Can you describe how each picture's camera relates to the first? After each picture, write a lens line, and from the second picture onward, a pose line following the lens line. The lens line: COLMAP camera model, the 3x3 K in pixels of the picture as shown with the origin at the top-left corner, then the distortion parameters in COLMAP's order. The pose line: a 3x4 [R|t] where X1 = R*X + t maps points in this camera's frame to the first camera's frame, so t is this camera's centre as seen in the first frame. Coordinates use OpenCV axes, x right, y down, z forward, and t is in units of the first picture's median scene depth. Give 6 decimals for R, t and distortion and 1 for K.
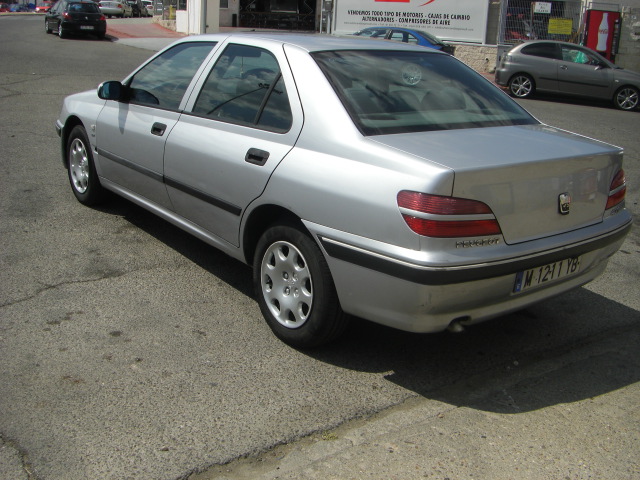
lens RADIAL K [[690.4, 0, 317.6], [0, 690.4, 257.5], [0, 0, 1]] dist [-0.130807, 0.016674]
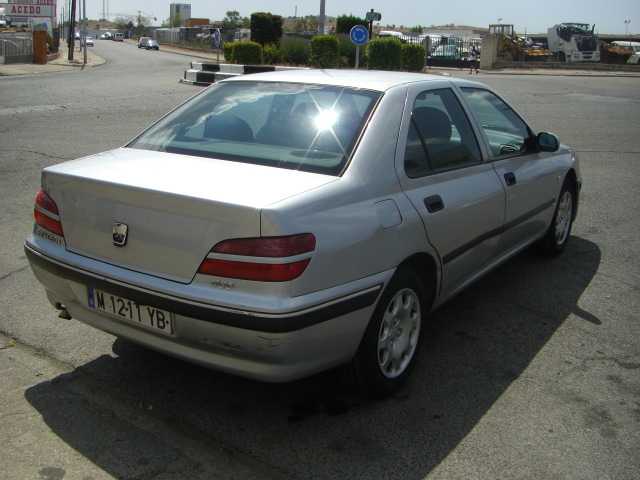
lens RADIAL K [[691.9, 0, 320.0], [0, 691.9, 240.0], [0, 0, 1]] dist [-0.128797, -0.043112]
pose [[0.332361, 0.209252, -0.919647, 1.119404], [-0.320216, 0.942194, 0.098655, -0.214412], [0.887129, 0.261697, 0.380154, 0.760385]]
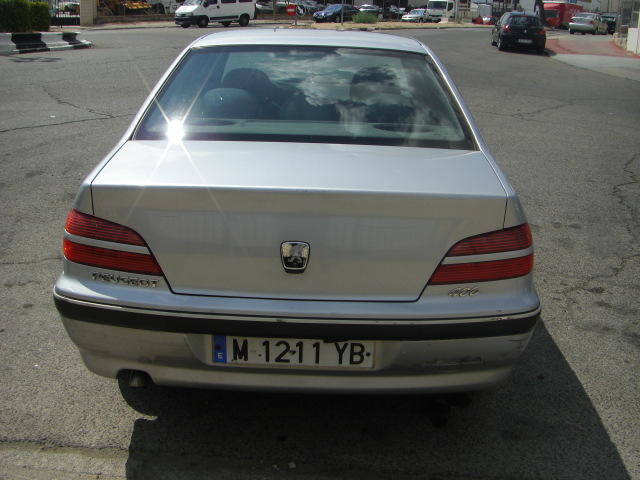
lens RADIAL K [[690.4, 0, 317.6], [0, 690.4, 257.5], [0, 0, 1]] dist [-0.130807, 0.016674]
pose [[0.784128, 0.179562, -0.594054, 0.677516], [-0.192884, 0.980334, 0.041722, -0.095421], [0.589863, 0.081868, 0.803342, 0.392227]]
